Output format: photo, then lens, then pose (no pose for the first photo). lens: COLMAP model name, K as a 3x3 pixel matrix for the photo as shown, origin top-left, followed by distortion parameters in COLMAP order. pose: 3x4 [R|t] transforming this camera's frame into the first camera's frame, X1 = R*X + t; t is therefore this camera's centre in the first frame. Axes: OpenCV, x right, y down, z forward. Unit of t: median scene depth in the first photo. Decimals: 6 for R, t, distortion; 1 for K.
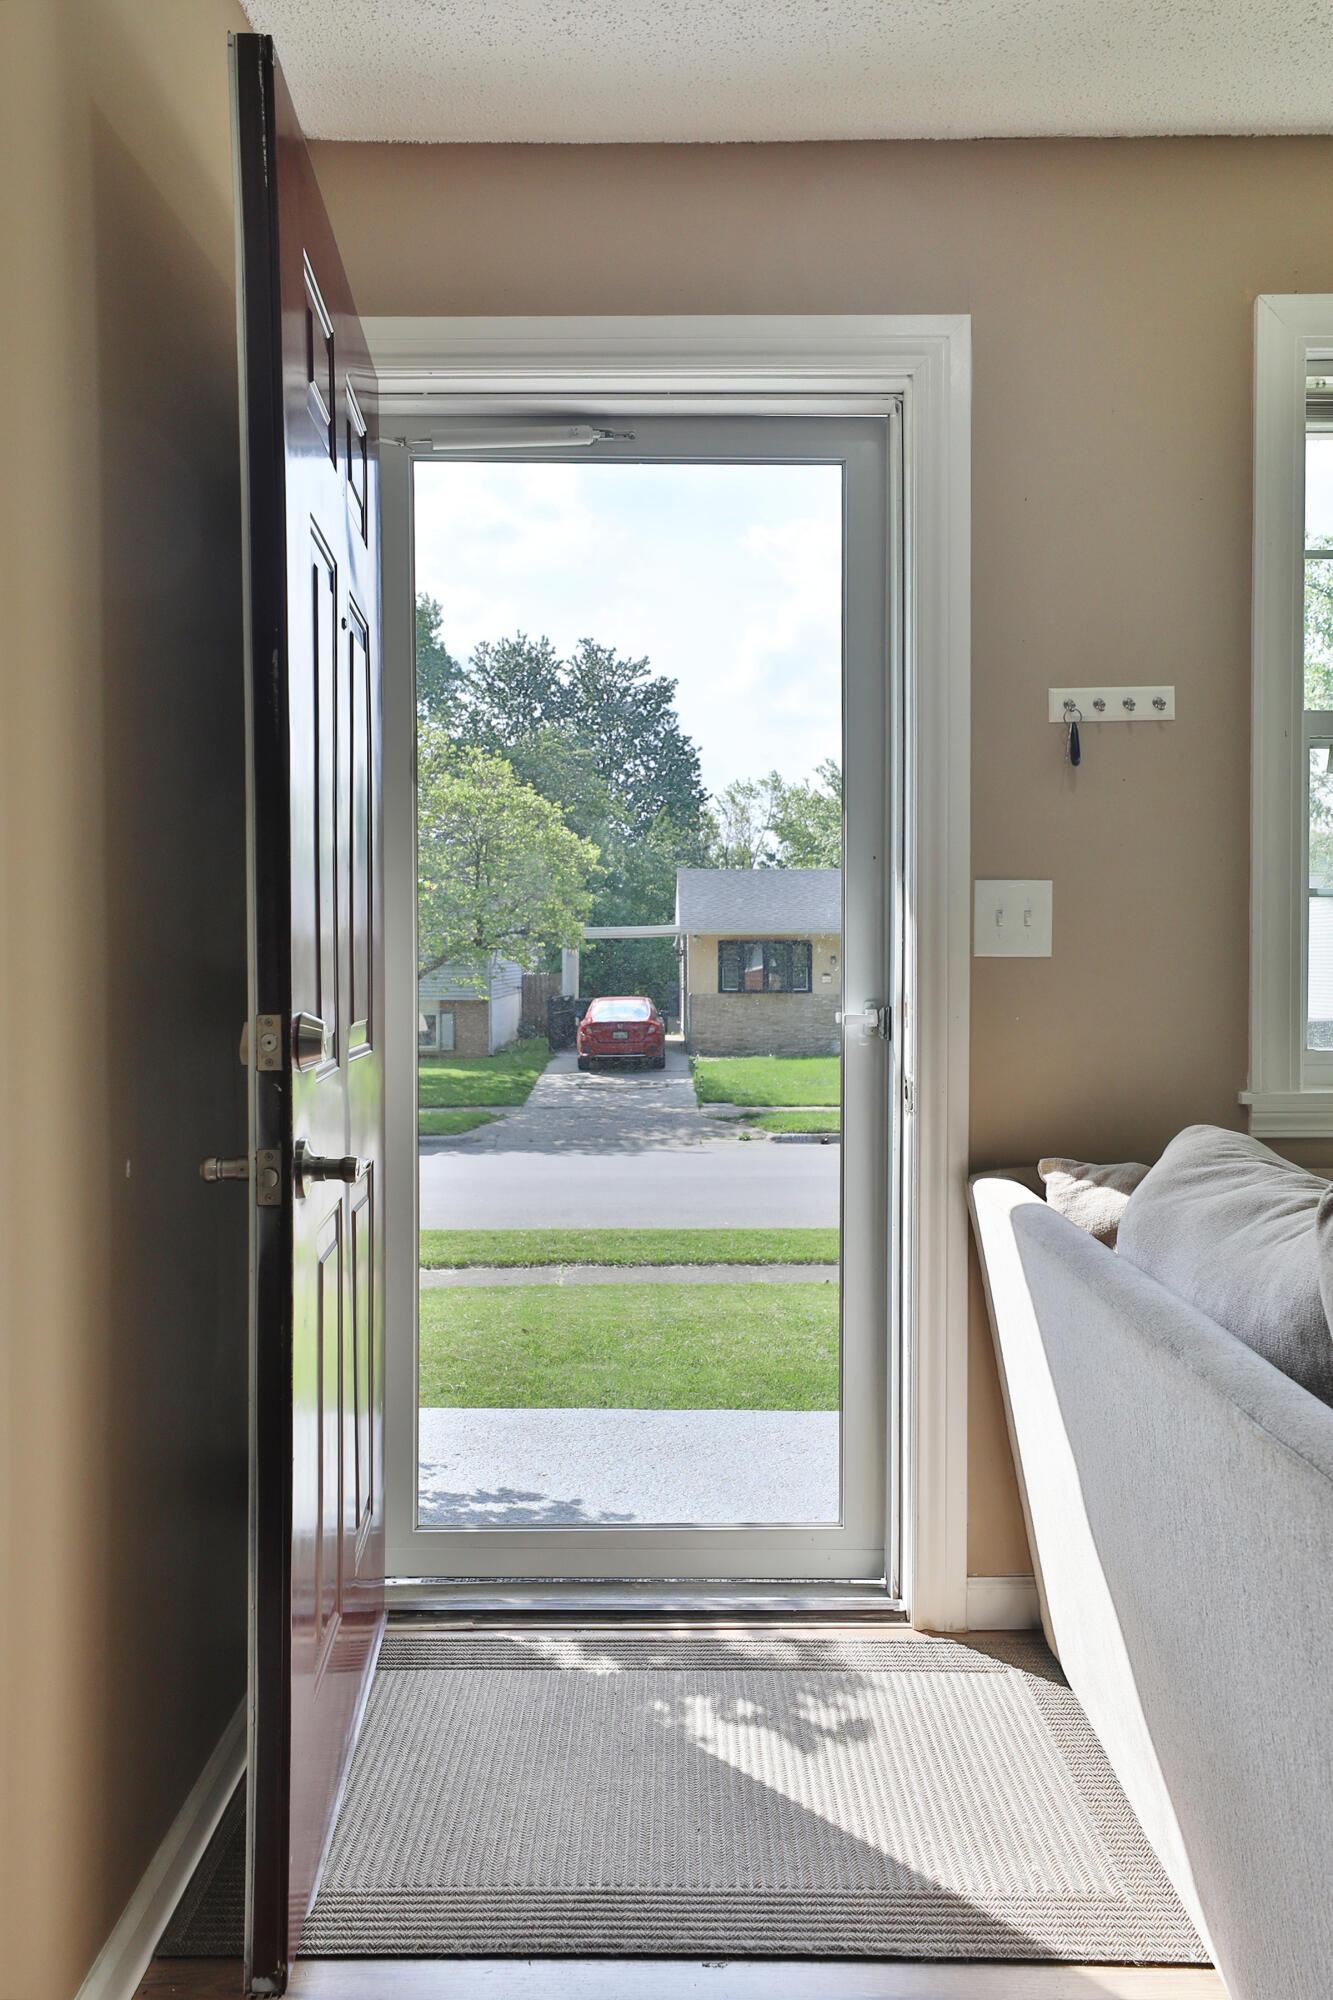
lens RADIAL K [[1526.2, 0, 666.5], [0, 1526.2, 1009.9], [0, 0, 1]] dist [0.046471, -0.013386]
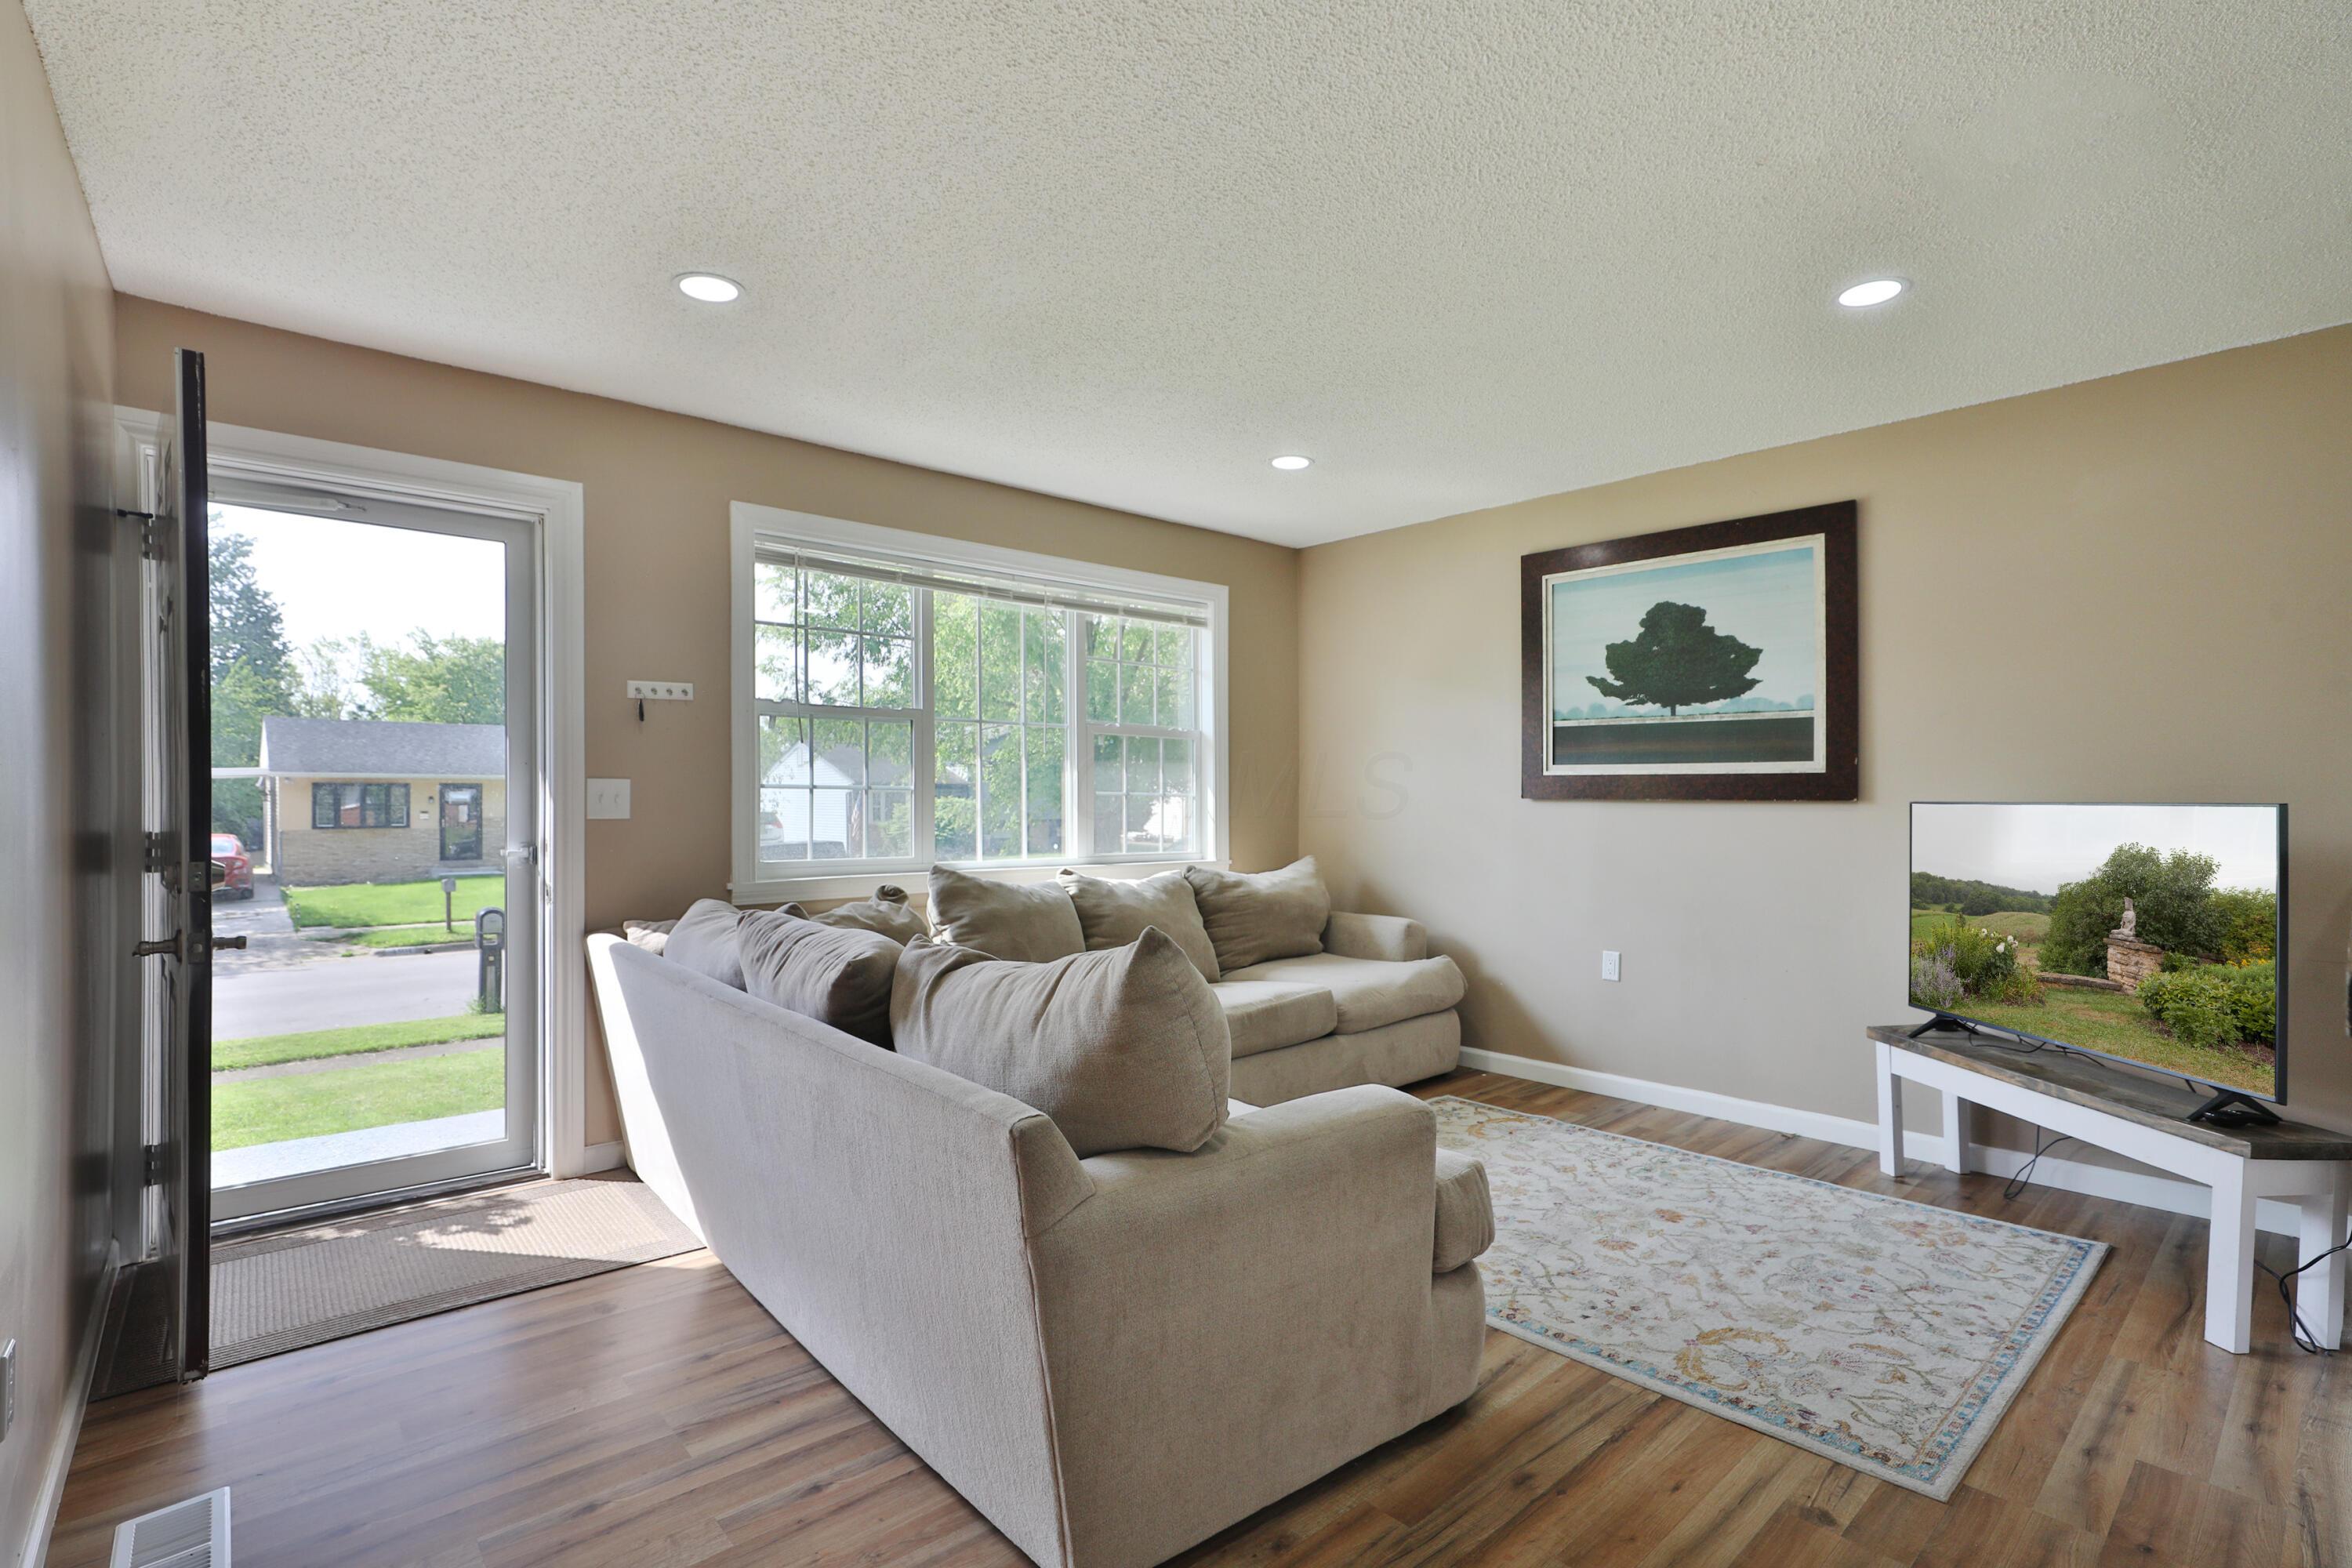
lens RADIAL K [[1131.5, 0, 1165.1], [0, 1131.5, 789.2], [0, 0, 1]] dist [-0.025169, 0.001071]
pose [[0.768533, 0.006506, 0.639777, -0.132046], [0.019669, 0.999235, -0.033788, -0.009323], [-0.639507, 0.038551, 0.767818, -0.502251]]
